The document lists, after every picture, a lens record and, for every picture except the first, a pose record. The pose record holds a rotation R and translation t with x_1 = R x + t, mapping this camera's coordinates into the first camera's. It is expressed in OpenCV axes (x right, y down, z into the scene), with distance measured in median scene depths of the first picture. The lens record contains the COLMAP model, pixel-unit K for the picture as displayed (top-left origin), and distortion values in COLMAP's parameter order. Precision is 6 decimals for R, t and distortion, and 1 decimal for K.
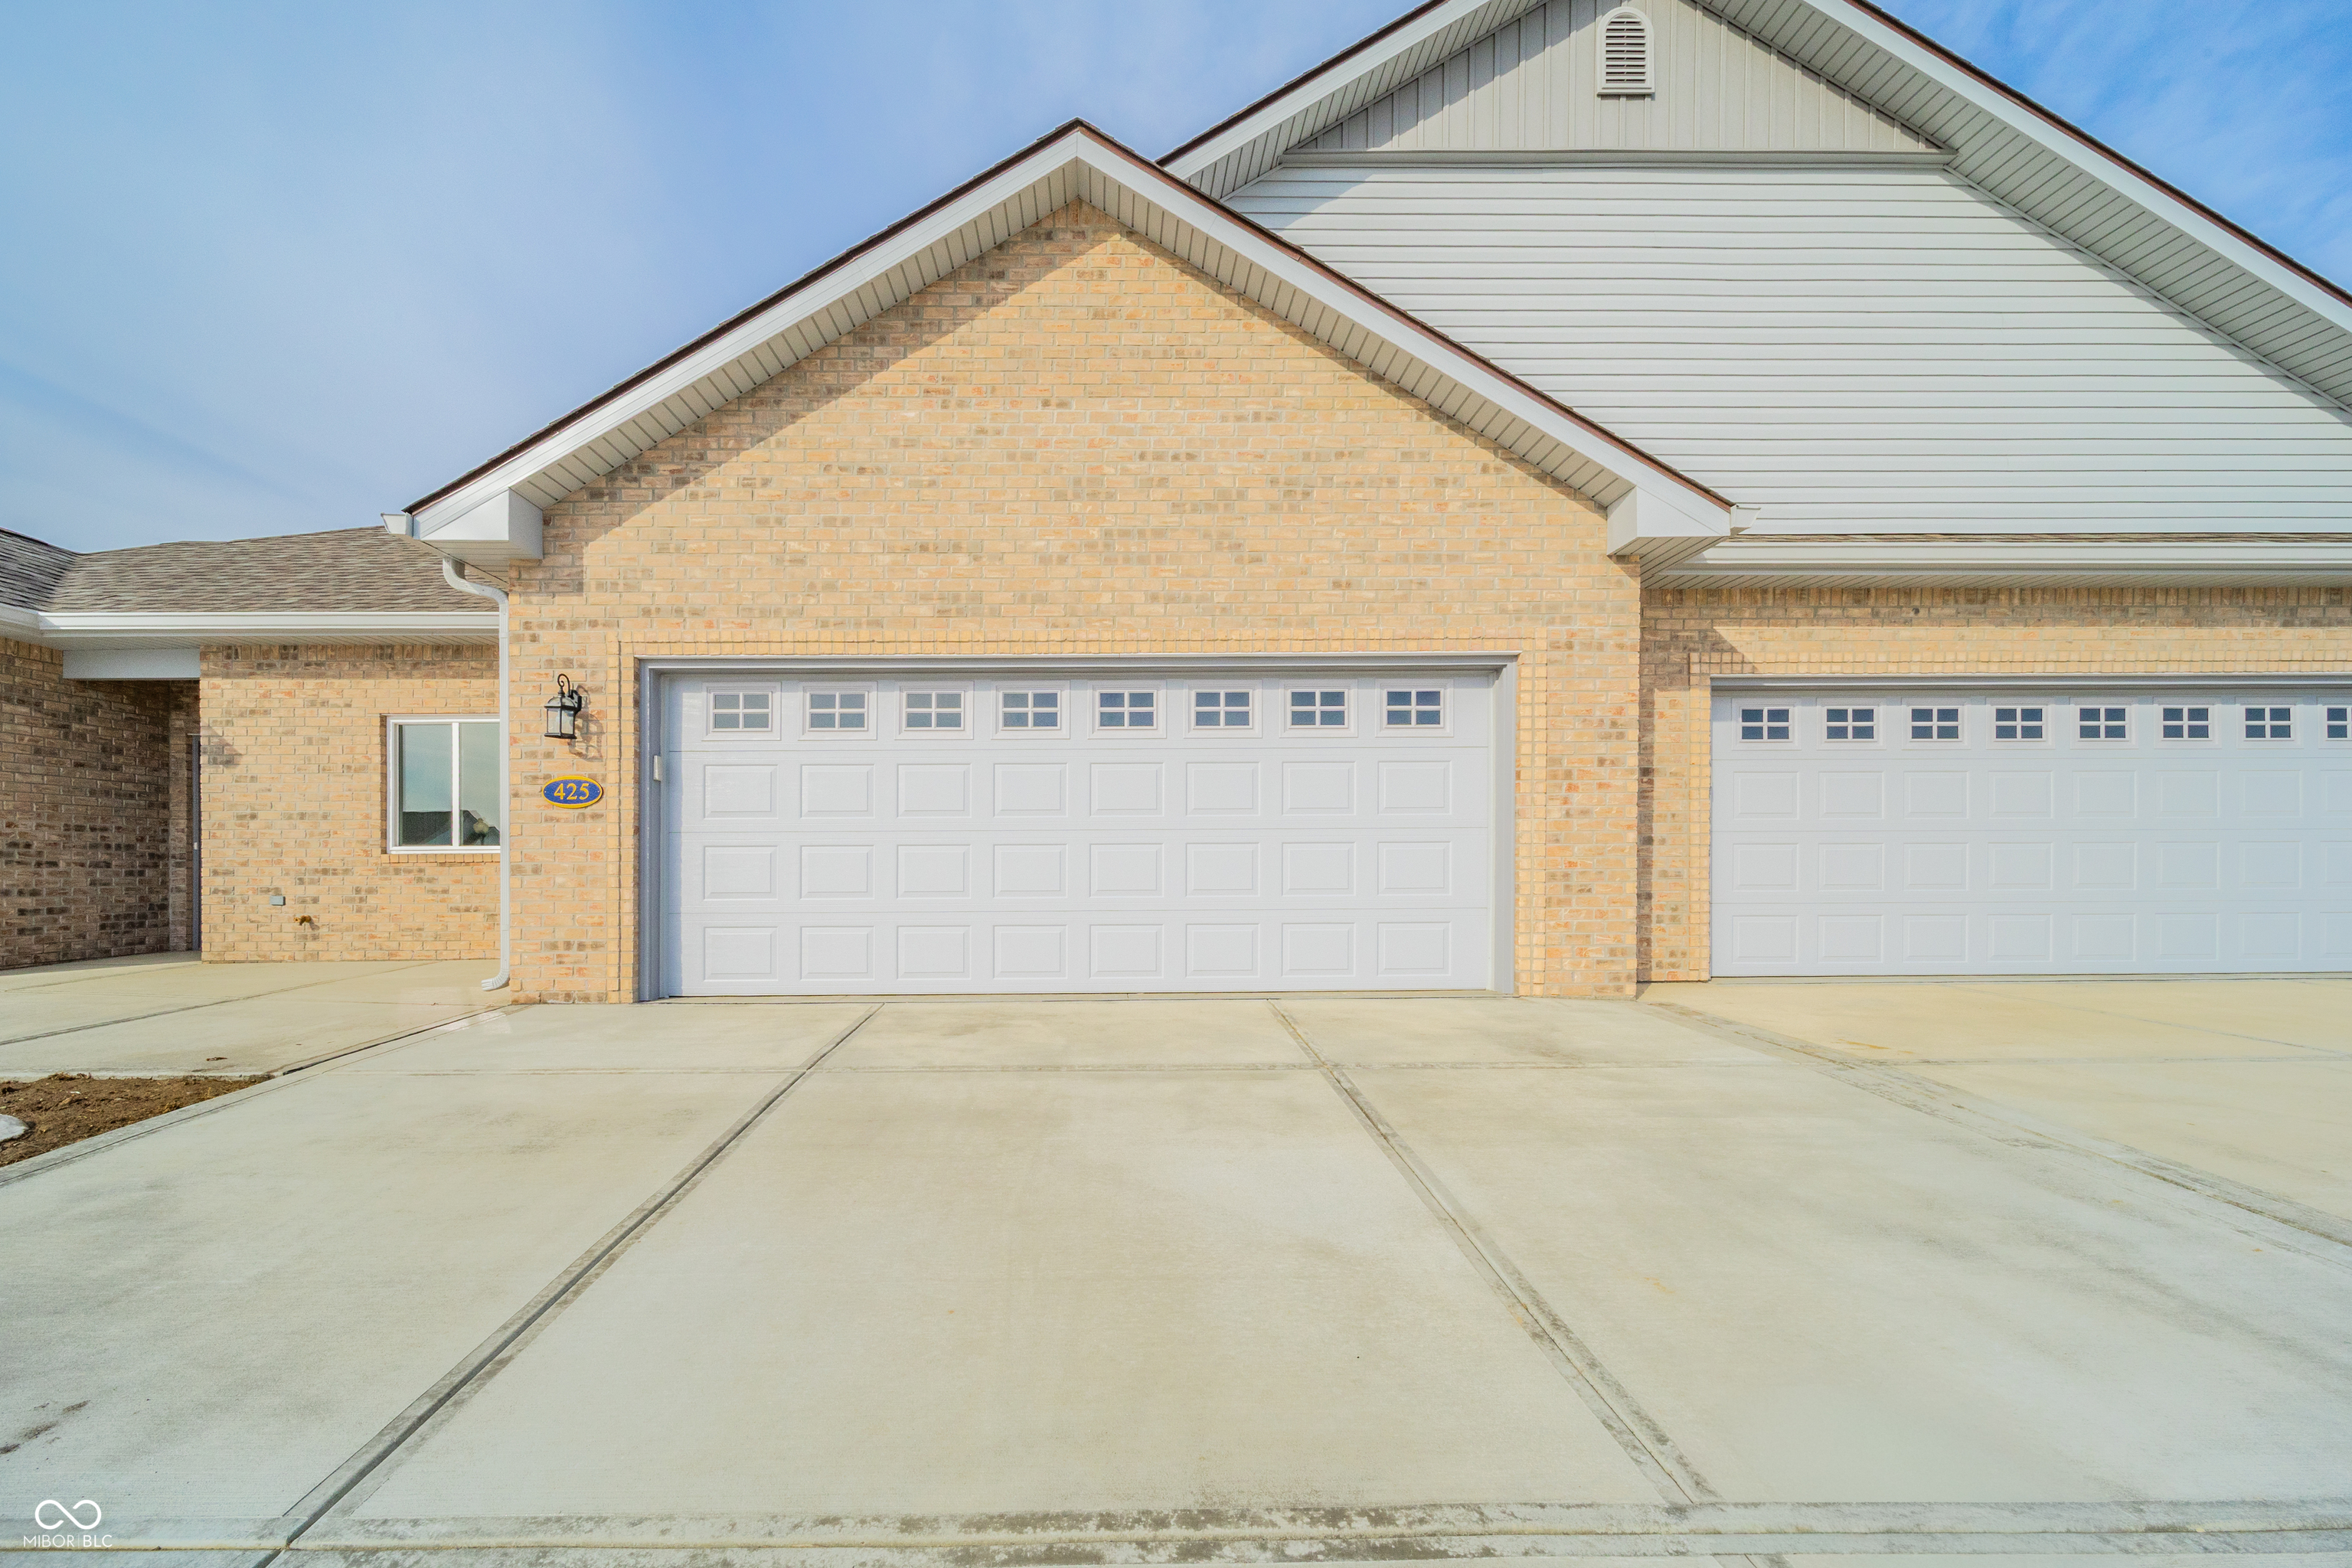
lens RADIAL K [[947.6, 0, 1185.5], [0, 947.6, 870.7], [0, 0, 1]] dist [0.000699, -0.002628]
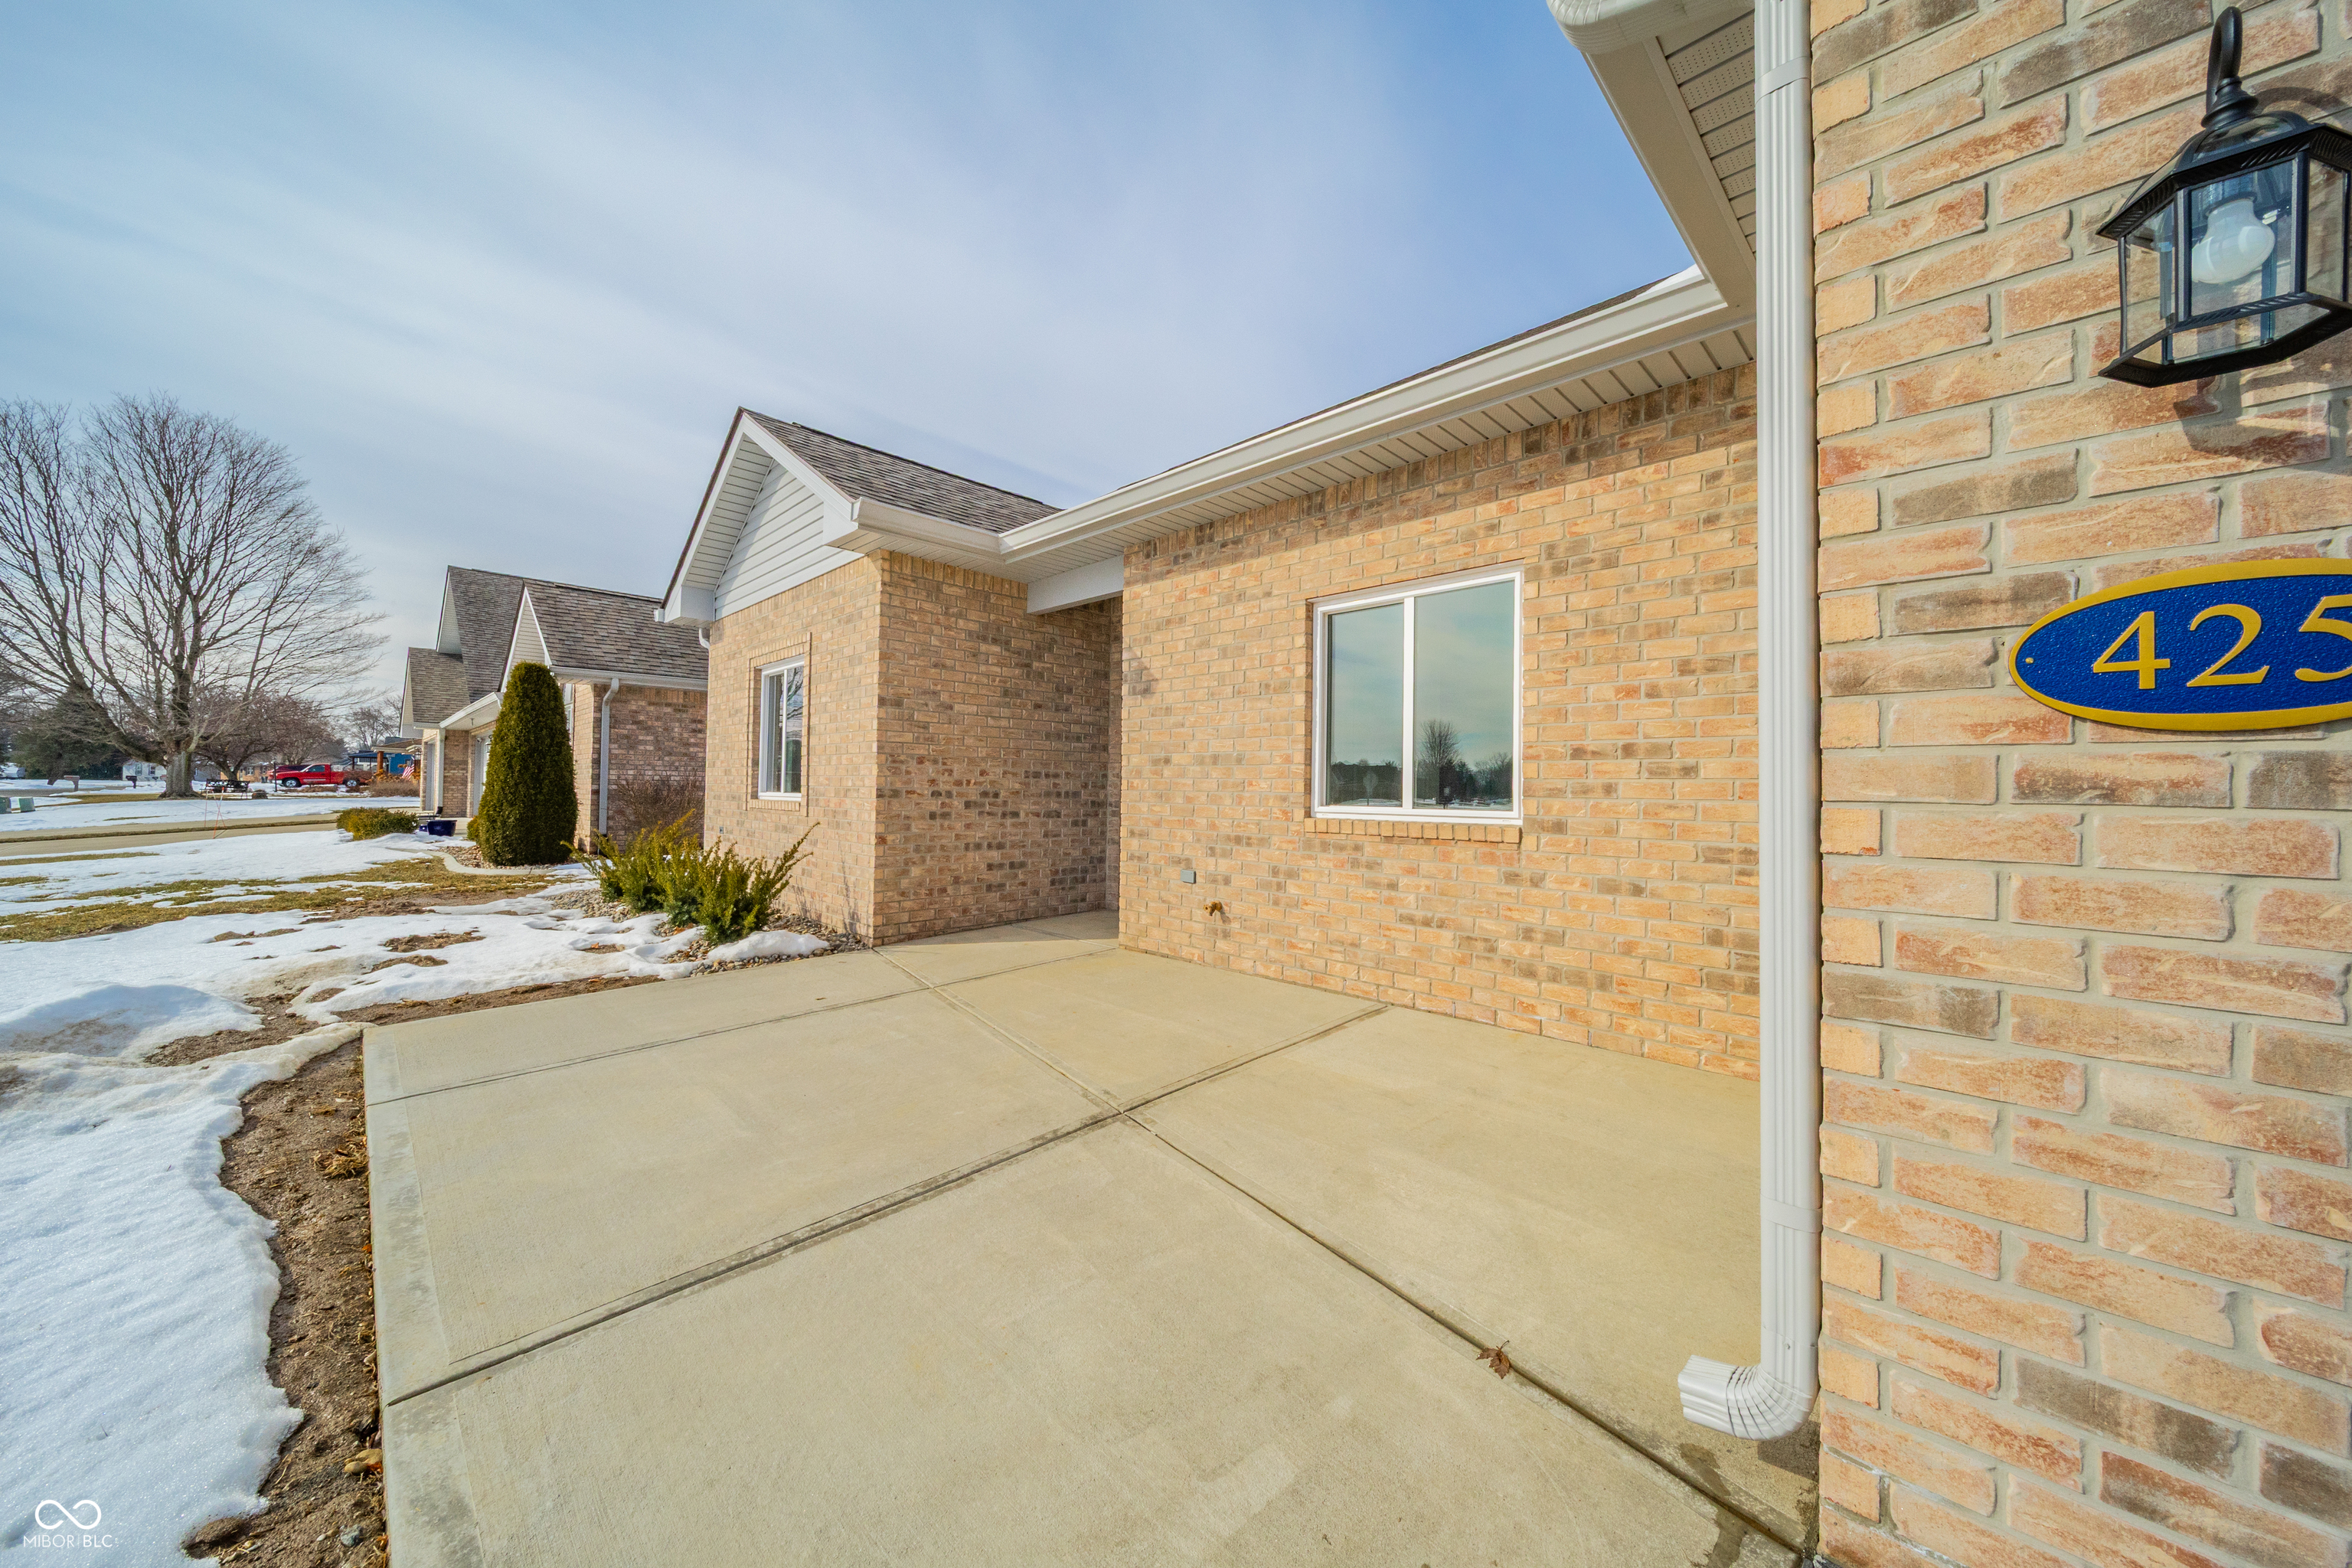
lens RADIAL K [[839.2, 0, 1170.0], [0, 839.2, 770.6], [0, 0, 1]] dist [-0.000100, -0.000204]
pose [[0.689671, -0.000905, -0.724122, -0.501744], [-0.016290, 0.999727, -0.016765, -0.038414], [0.723939, 0.023358, 0.689468, 0.542566]]
